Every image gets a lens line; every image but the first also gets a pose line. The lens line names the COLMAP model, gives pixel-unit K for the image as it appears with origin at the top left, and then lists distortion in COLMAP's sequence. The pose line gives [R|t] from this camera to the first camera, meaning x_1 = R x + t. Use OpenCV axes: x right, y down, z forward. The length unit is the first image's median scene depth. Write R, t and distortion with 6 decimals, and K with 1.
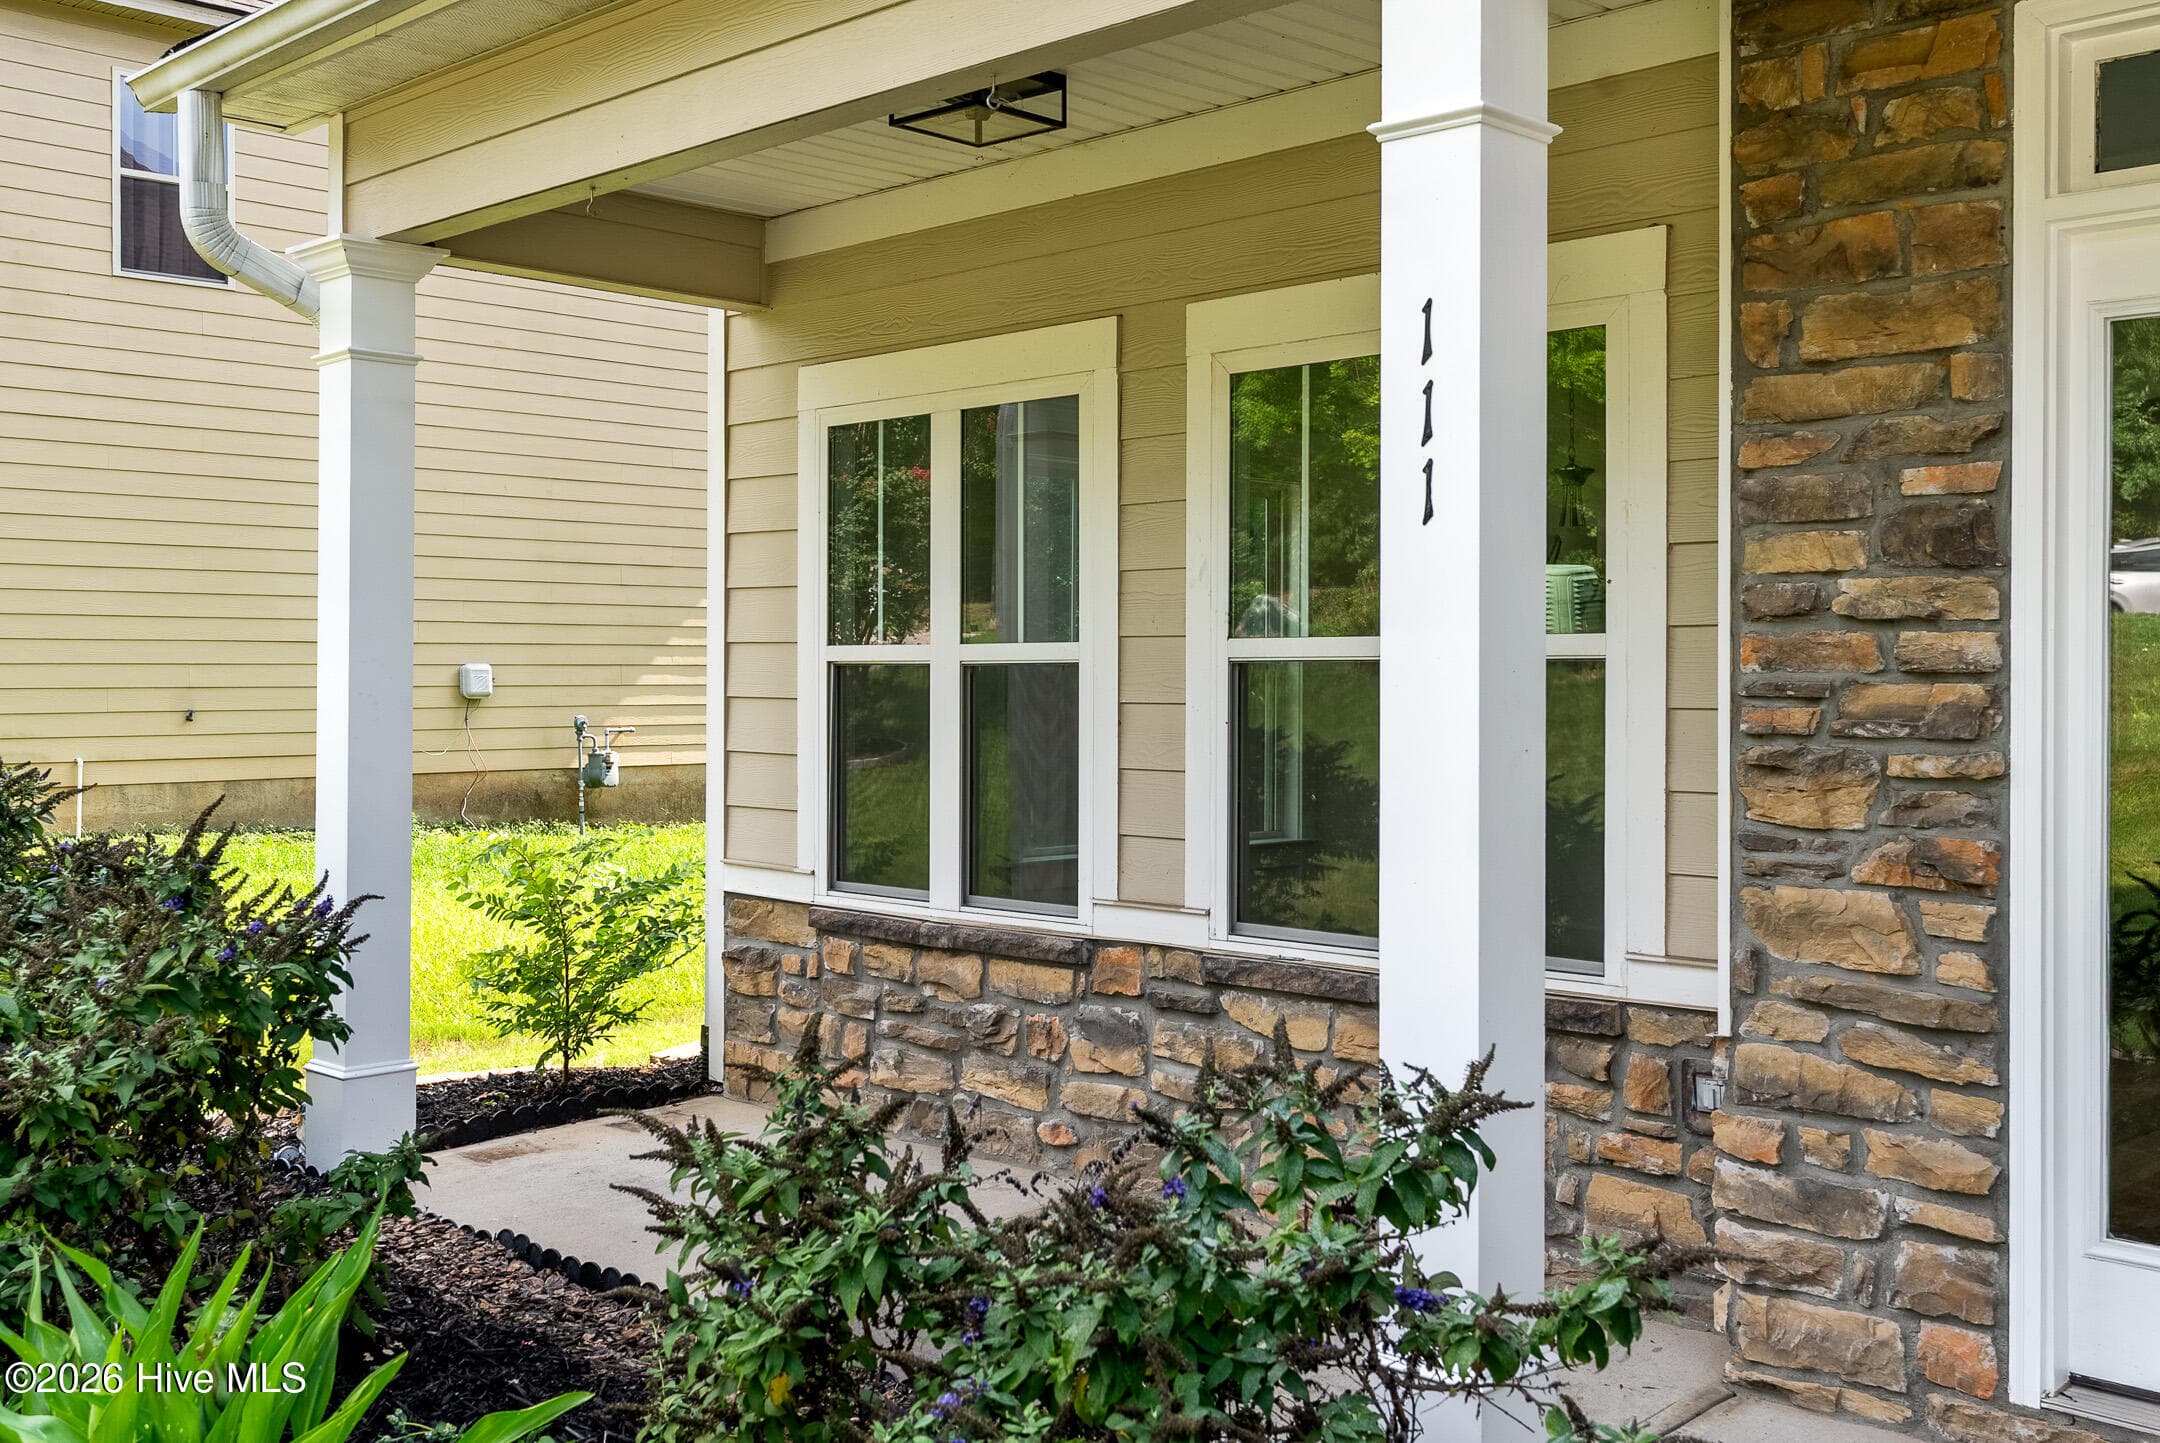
lens RADIAL K [[2136.7, 0, 1071.7], [0, 2136.7, 644.1], [0, 0, 1]] dist [0.005533, 0.007302]
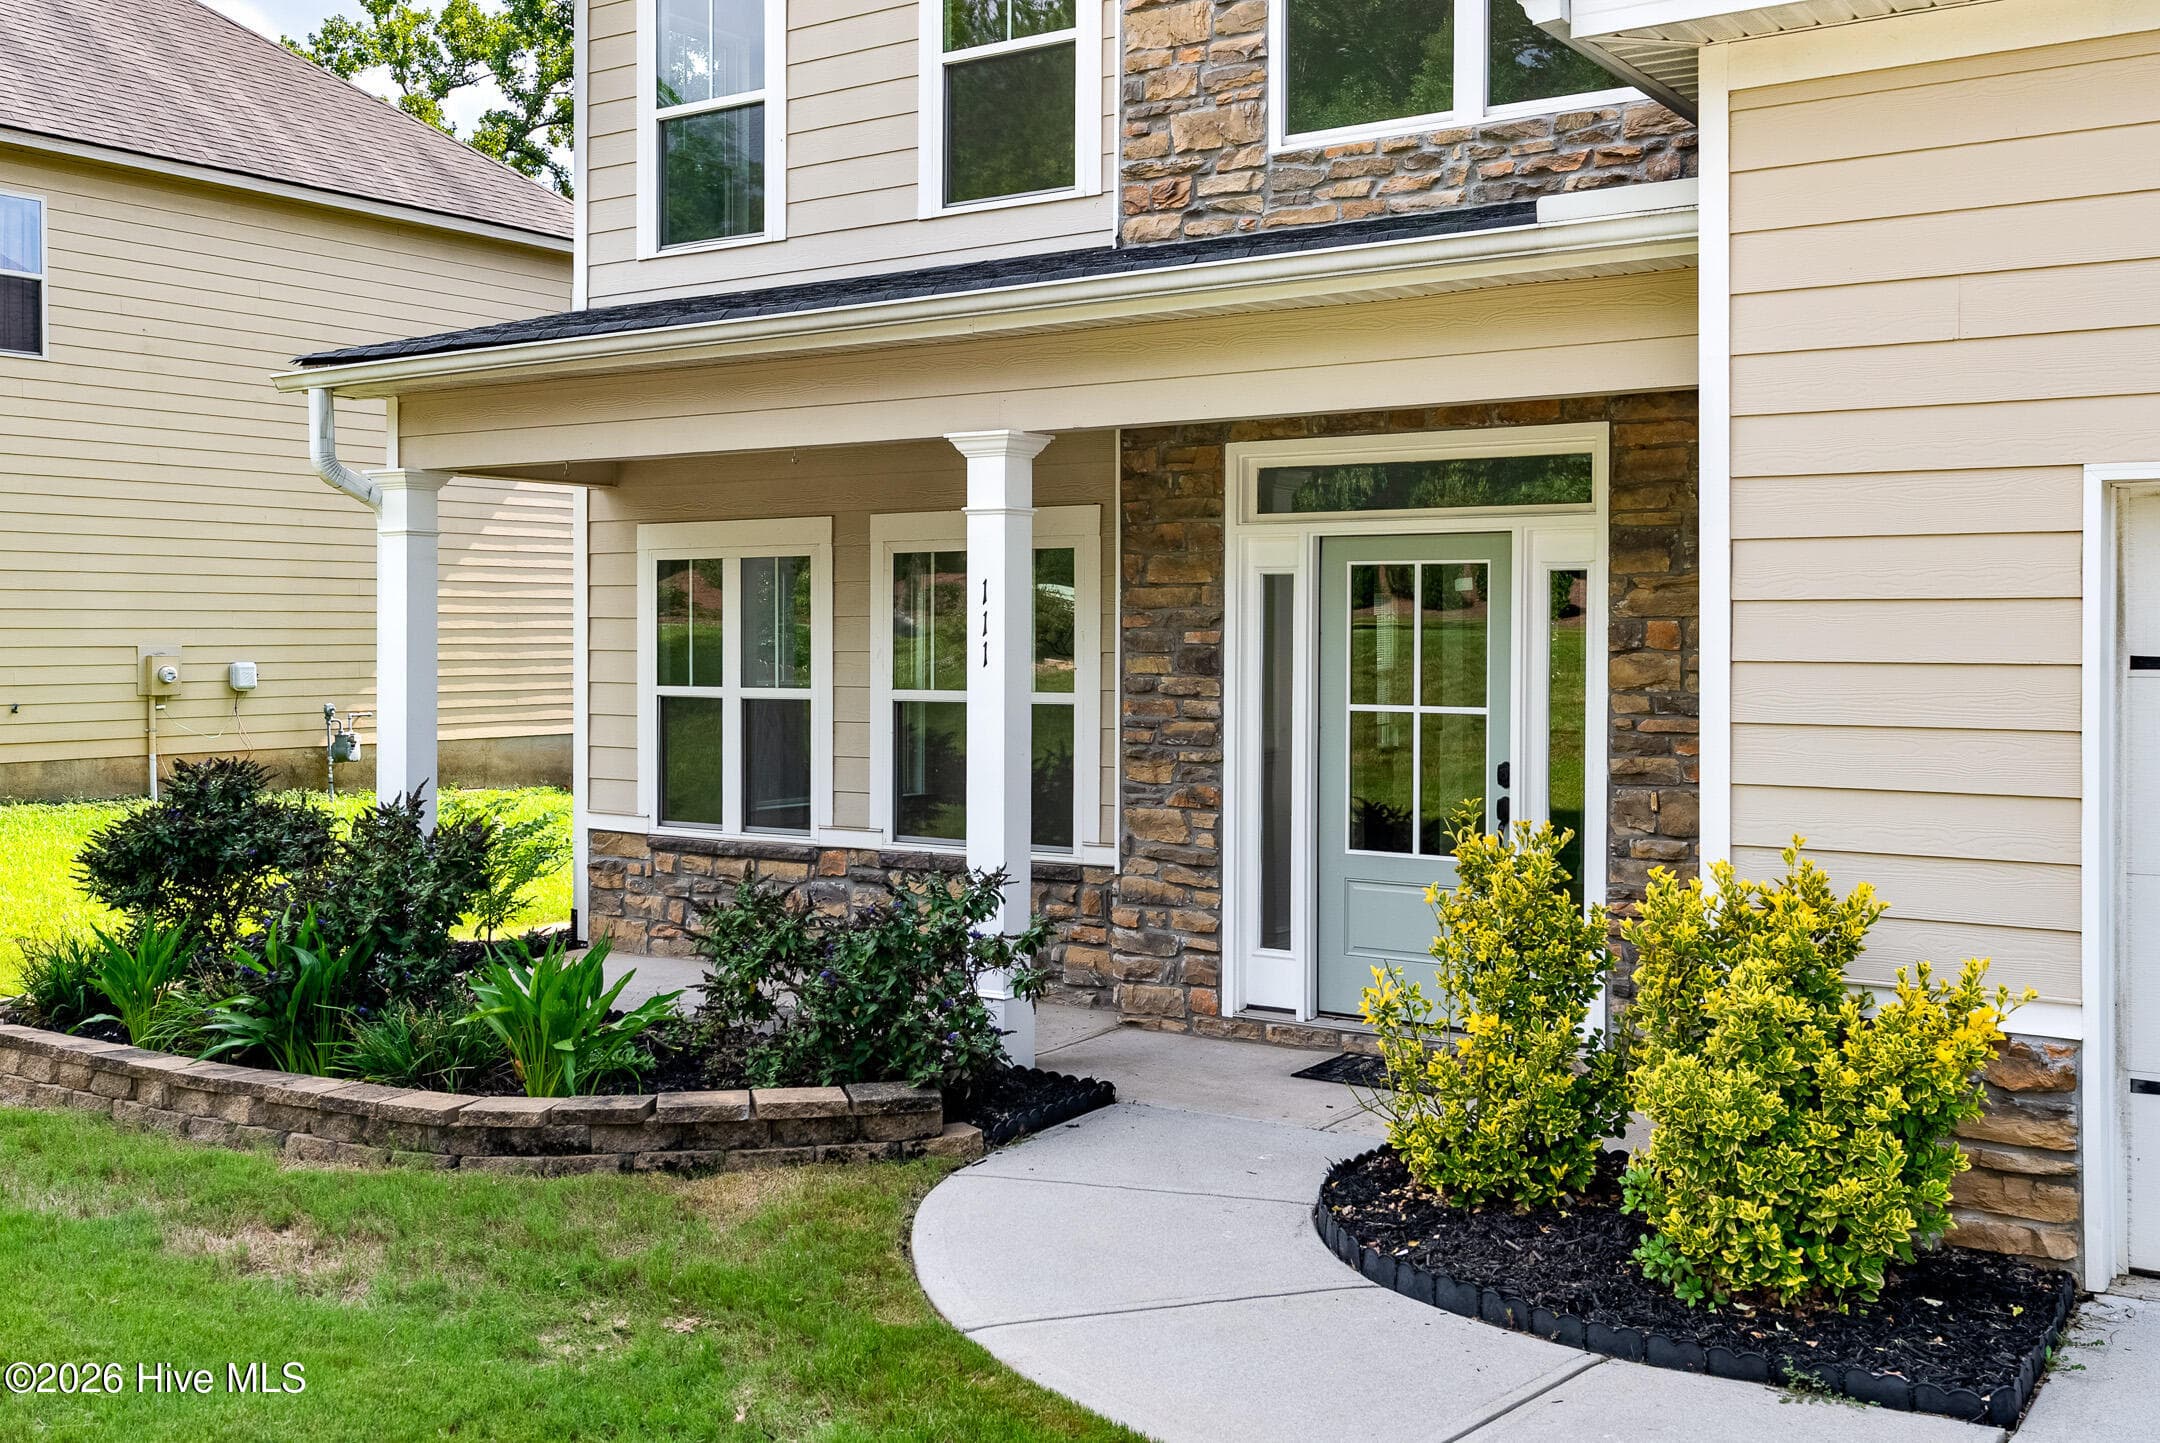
lens RADIAL K [[2136.7, 0, 1071.7], [0, 2136.7, 644.1], [0, 0, 1]] dist [0.005533, 0.007302]
pose [[0.982982, -0.002519, 0.183685, -0.146054], [-0.000964, 0.999821, 0.018872, -0.095519], [-0.183700, -0.018728, 0.982804, -1.111830]]
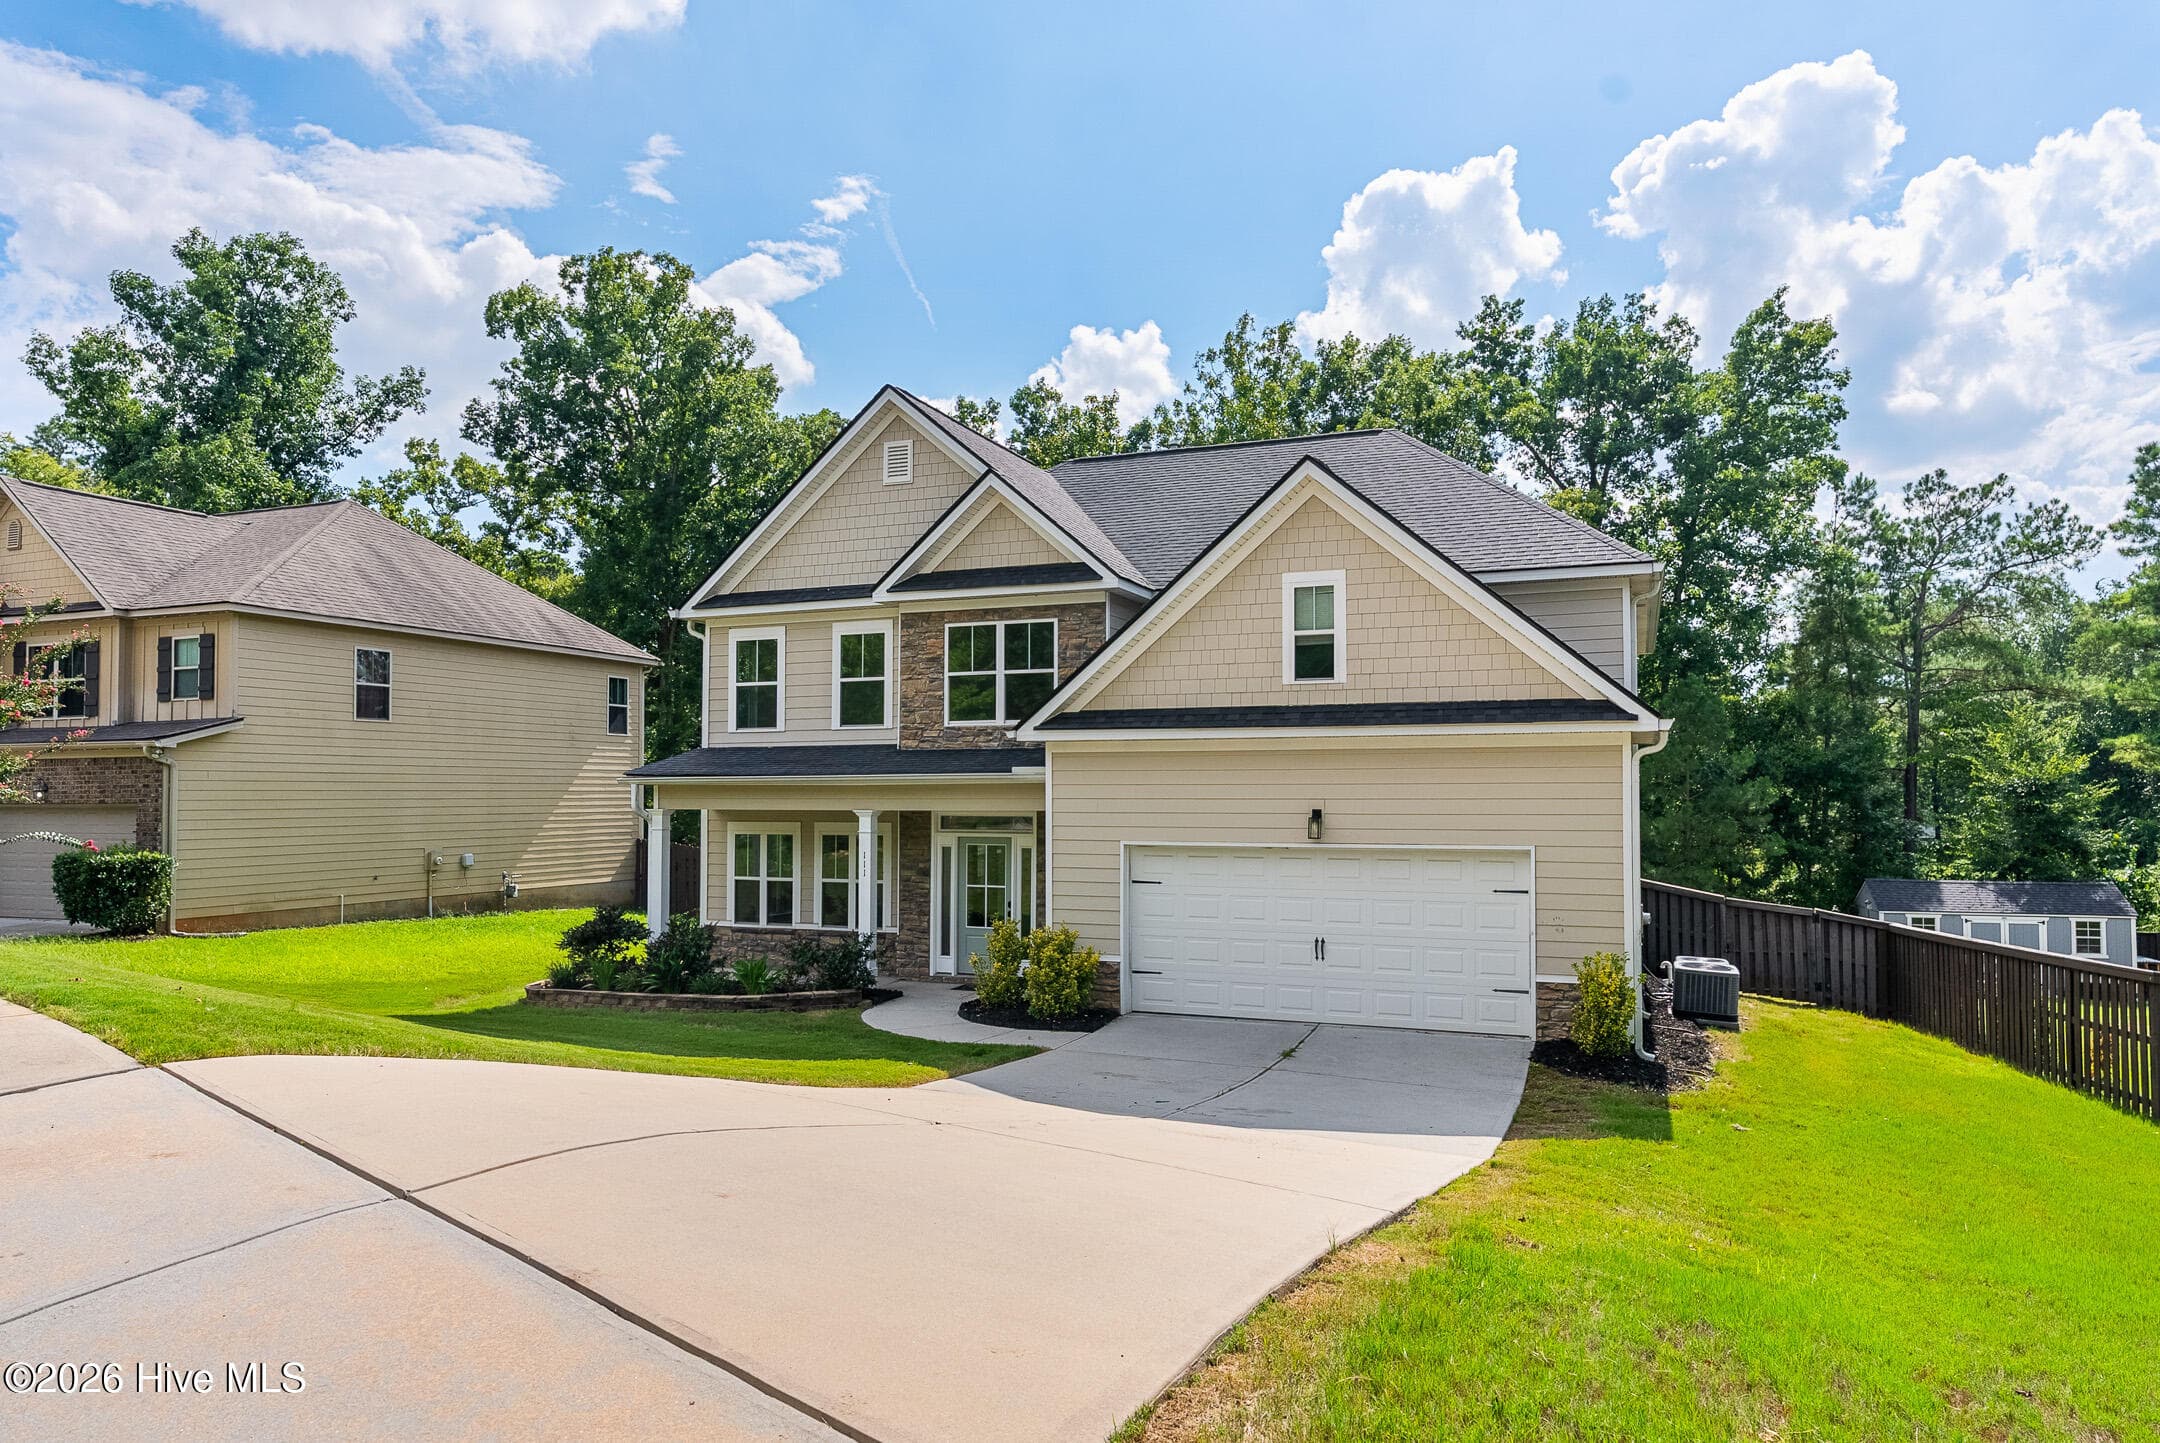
lens RADIAL K [[1344.0, 0, 1091.6], [0, 1344.0, 750.6], [0, 0, 1]] dist [0.000168, -0.000064]
pose [[0.919209, 0.012035, 0.393587, -0.866656], [-0.004110, 0.999772, -0.020970, -0.342706], [-0.393749, 0.017658, 0.919048, -3.348367]]
